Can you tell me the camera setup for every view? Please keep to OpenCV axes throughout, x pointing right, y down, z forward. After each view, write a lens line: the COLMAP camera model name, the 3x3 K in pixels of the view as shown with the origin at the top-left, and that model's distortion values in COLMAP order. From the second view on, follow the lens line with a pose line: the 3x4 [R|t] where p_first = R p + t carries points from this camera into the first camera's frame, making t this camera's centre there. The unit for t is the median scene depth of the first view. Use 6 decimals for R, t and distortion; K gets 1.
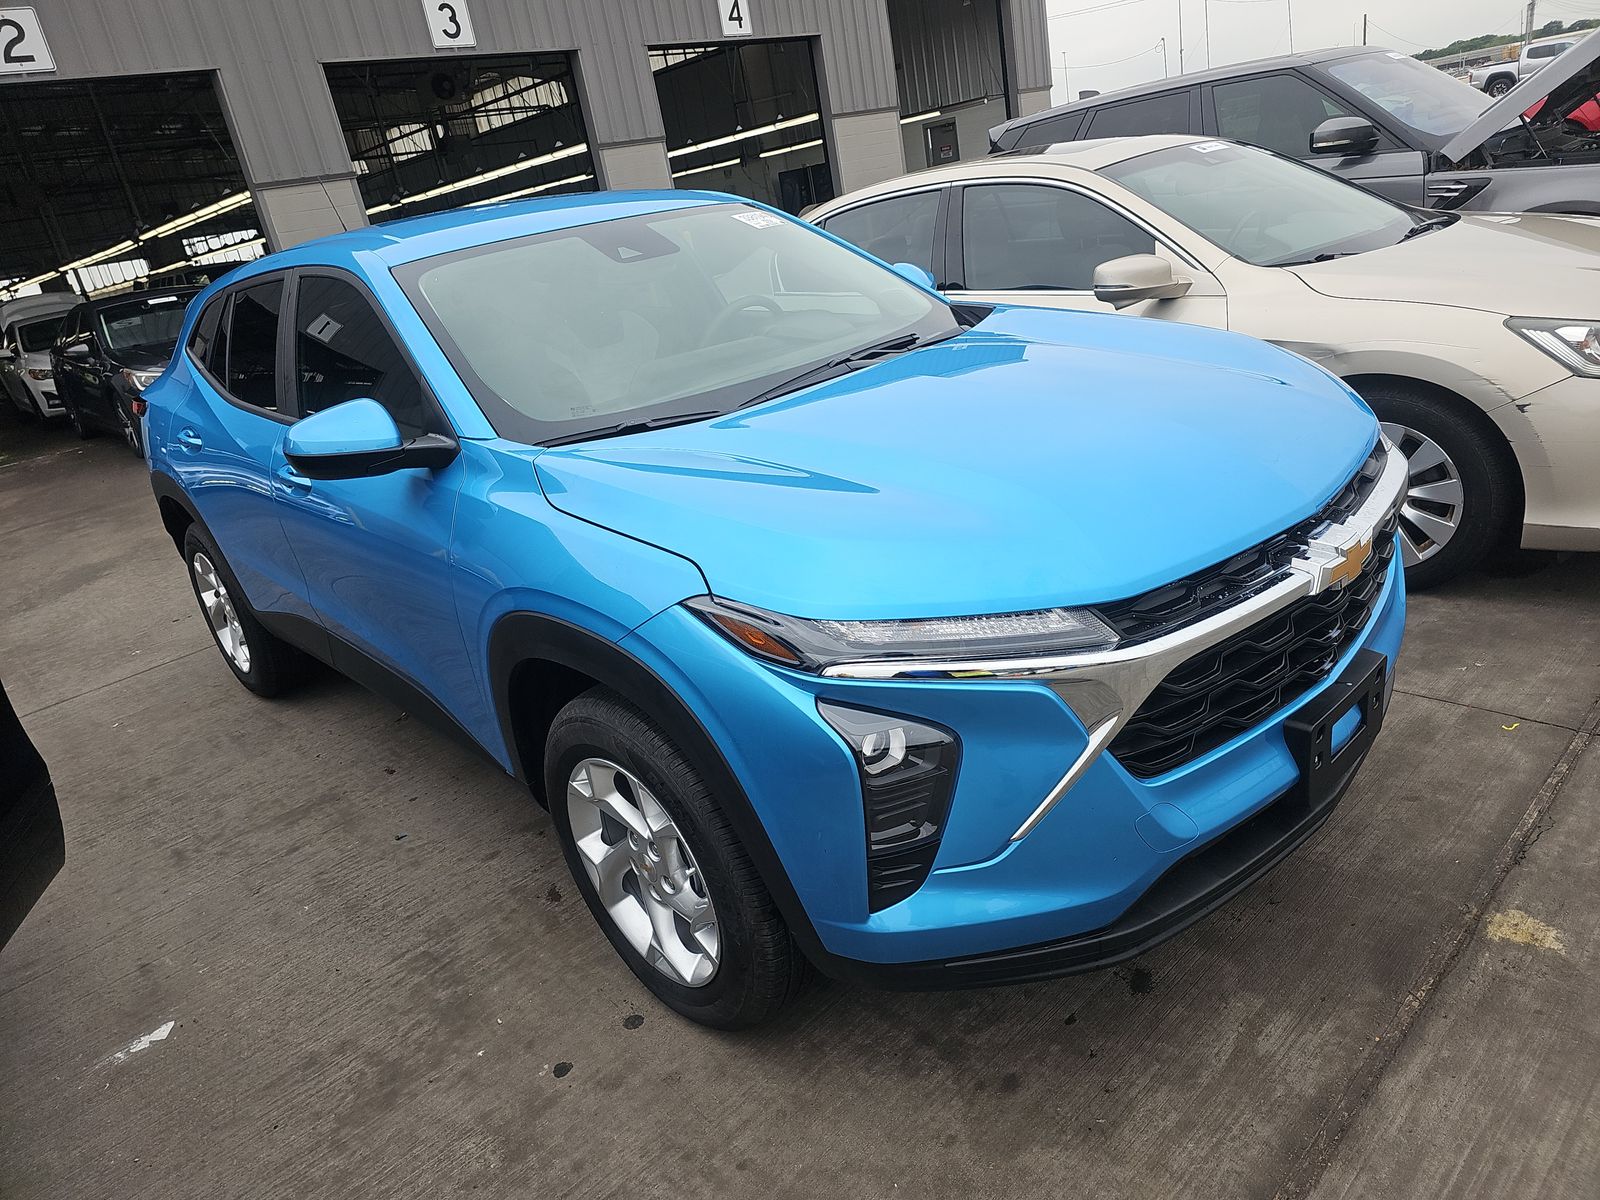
lens RADIAL K [[1055.5, 0, 779.0], [0, 1055.5, 595.7], [0, 0, 1]] dist [0.046594, -0.043586]
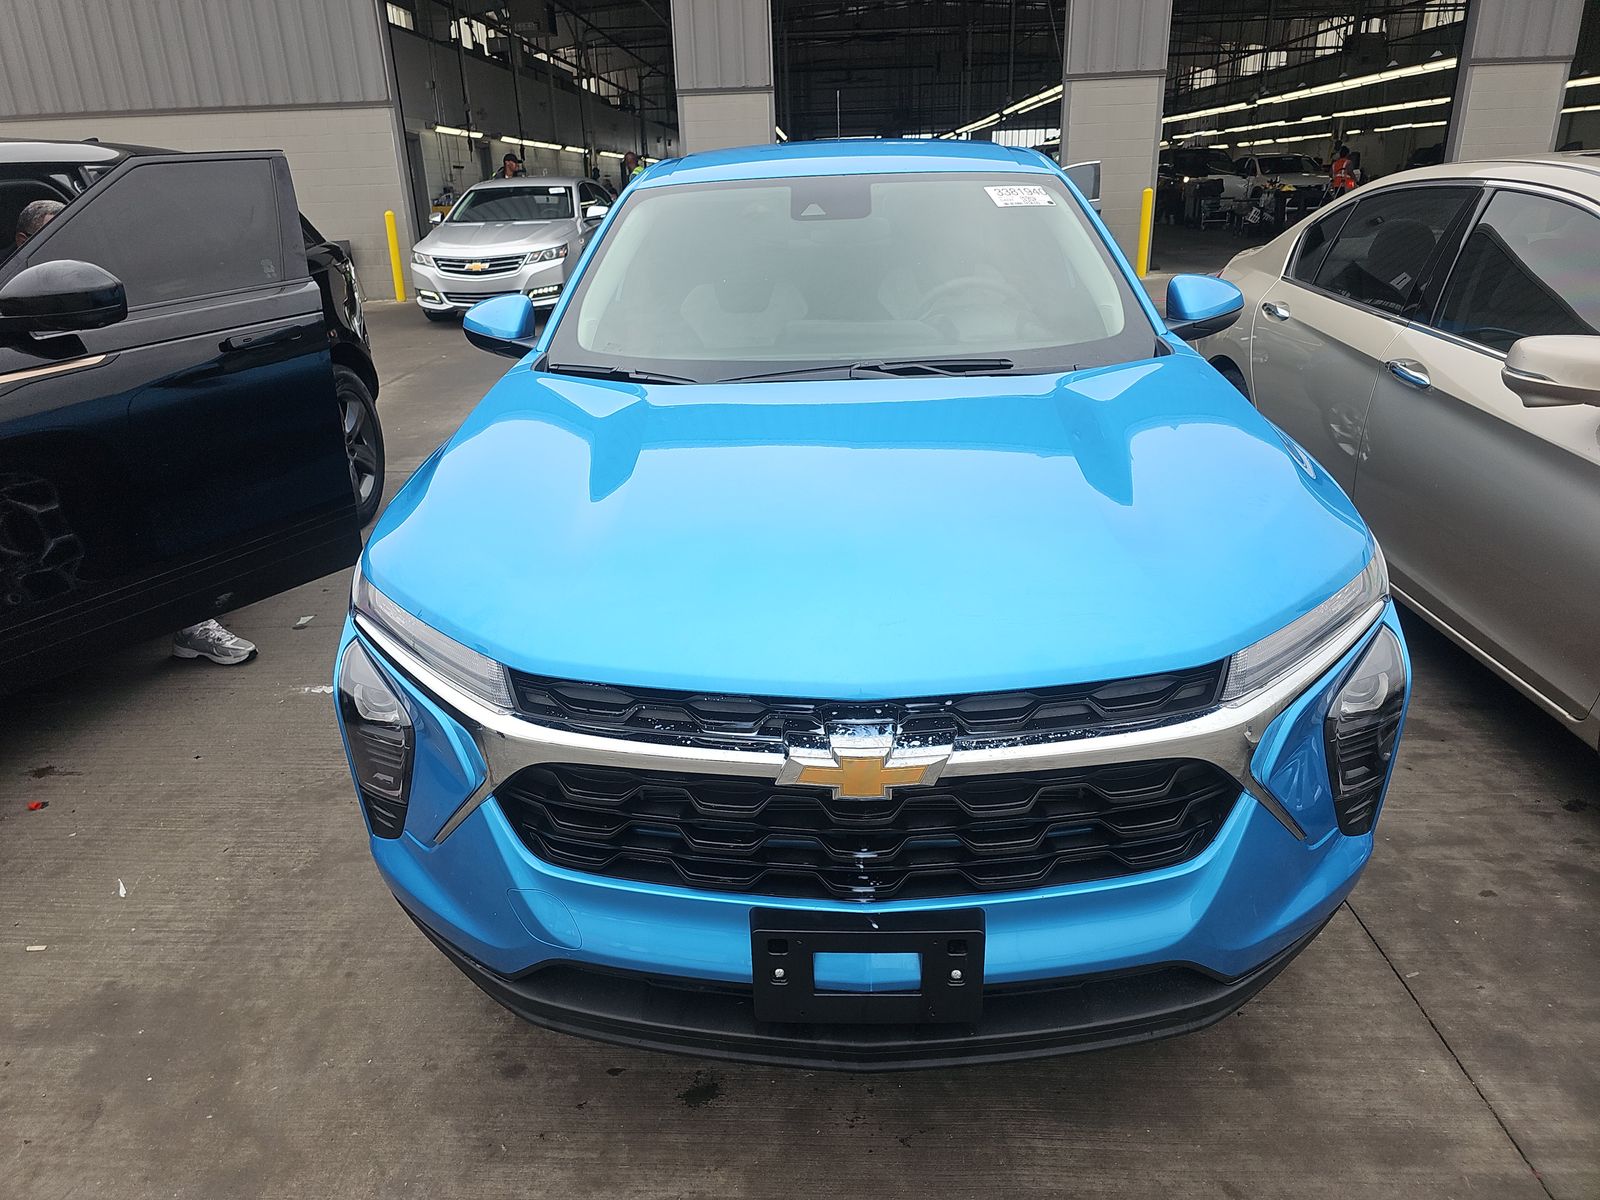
lens RADIAL K [[1055.1, 0, 799.5], [0, 1055.1, 576.2], [0, 0, 1]] dist [0.048352, -0.045056]
pose [[0.700464, 0.378459, -0.605078, 0.580168], [-0.330872, 0.923407, 0.194534, -0.190986], [0.632356, 0.063939, 0.772034, 0.231300]]
